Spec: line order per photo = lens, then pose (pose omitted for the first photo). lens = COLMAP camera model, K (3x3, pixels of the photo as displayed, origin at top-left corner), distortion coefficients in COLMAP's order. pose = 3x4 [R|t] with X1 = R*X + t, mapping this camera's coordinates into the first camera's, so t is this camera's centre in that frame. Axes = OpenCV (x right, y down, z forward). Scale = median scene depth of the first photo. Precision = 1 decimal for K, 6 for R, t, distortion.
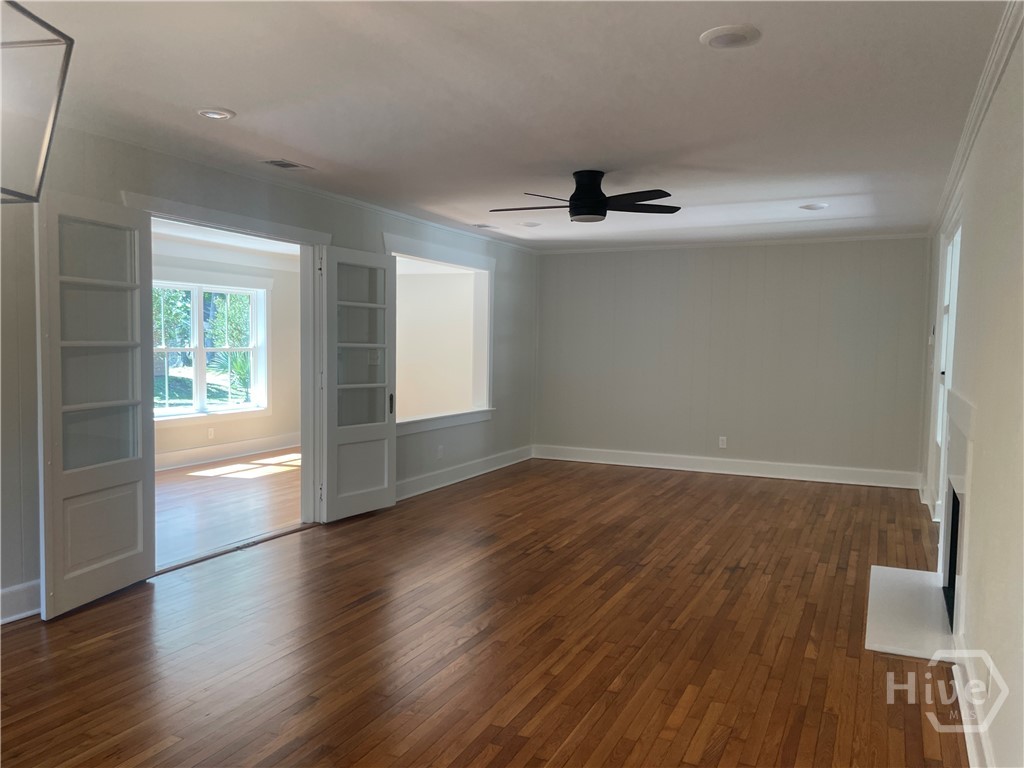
lens RADIAL K [[779.8, 0, 512.0], [0, 779.8, 384.0], [0, 0, 1]] dist [0.004463, 0.001776]
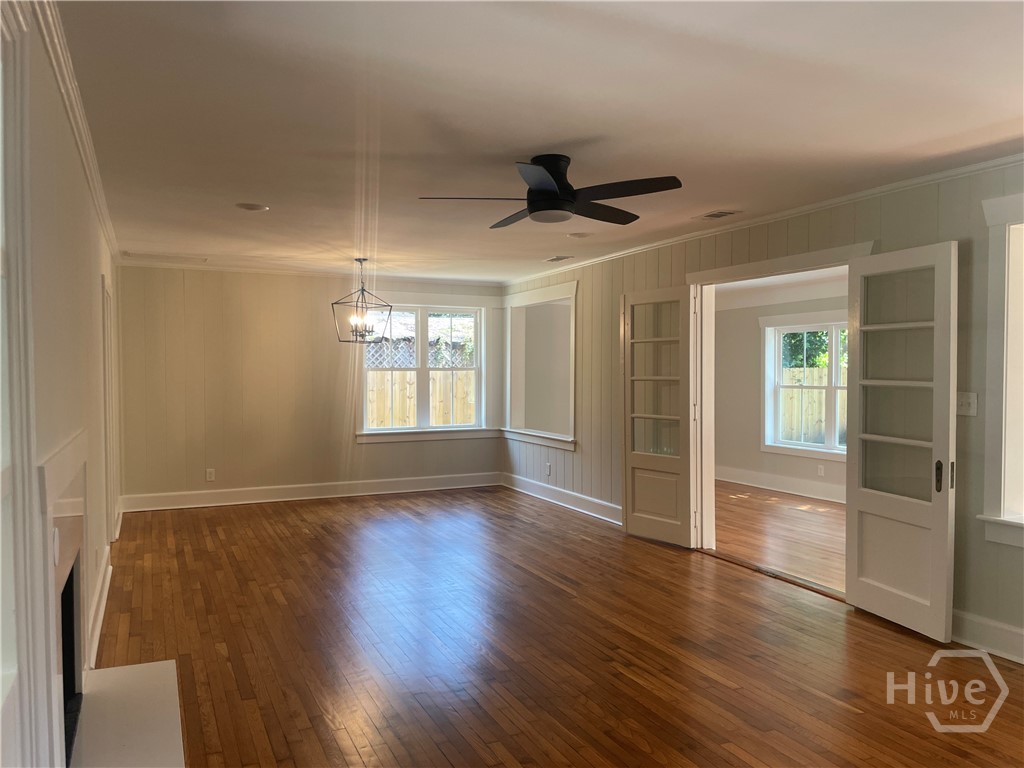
lens RADIAL K [[779.8, 0, 512.0], [0, 779.8, 384.0], [0, 0, 1]] dist [0.004463, 0.001776]
pose [[-0.640295, -0.000523, -0.768129, 0.659549], [-0.051371, 0.997790, 0.042143, -0.069982], [0.766409, 0.066444, -0.638907, 1.356319]]
